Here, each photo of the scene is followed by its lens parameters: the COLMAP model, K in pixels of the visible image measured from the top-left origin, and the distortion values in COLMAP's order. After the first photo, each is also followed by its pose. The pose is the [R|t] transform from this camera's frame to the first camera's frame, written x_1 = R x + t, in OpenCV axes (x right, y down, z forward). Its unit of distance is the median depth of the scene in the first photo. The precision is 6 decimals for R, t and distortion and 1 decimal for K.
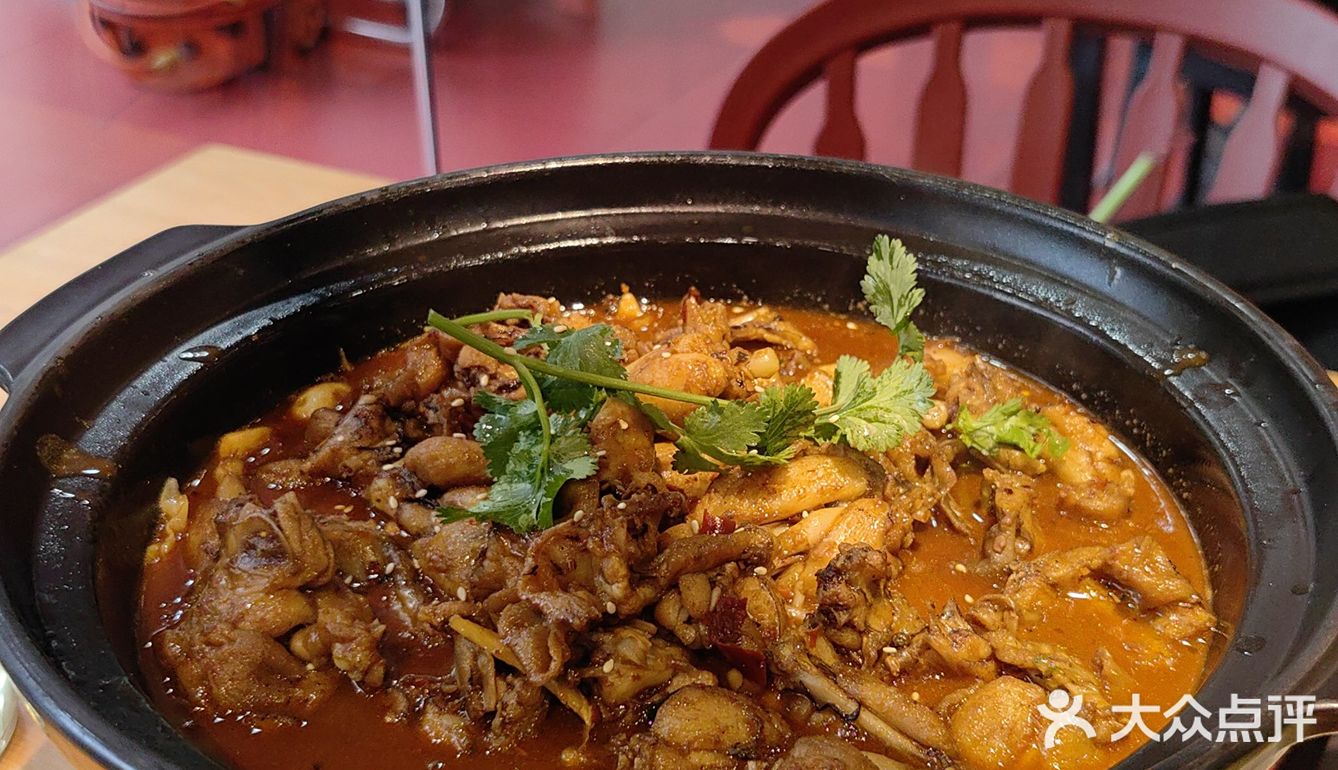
lens RADIAL K [[1869.7, 0, 685.9], [0, 1869.7, 383.7], [0, 0, 1]] dist [0.229815, -1.128812]
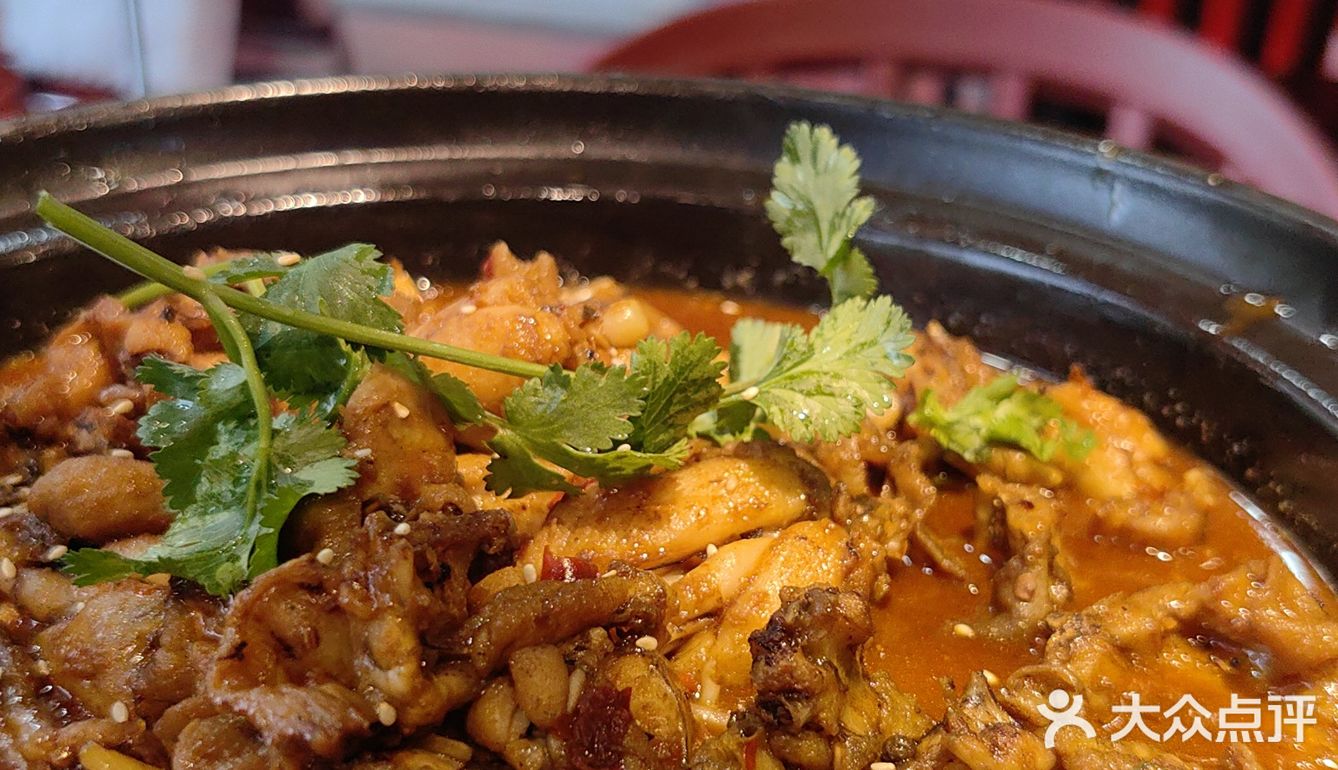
lens RADIAL K [[1869.7, 0, 685.9], [0, 1869.7, 383.7], [0, 0, 1]] dist [0.229815, -1.128812]
pose [[0.992051, -0.029647, 0.122292, -0.016452], [0.040194, 0.995595, -0.084700, 0.067365], [-0.119242, 0.088942, 0.988873, 0.403657]]
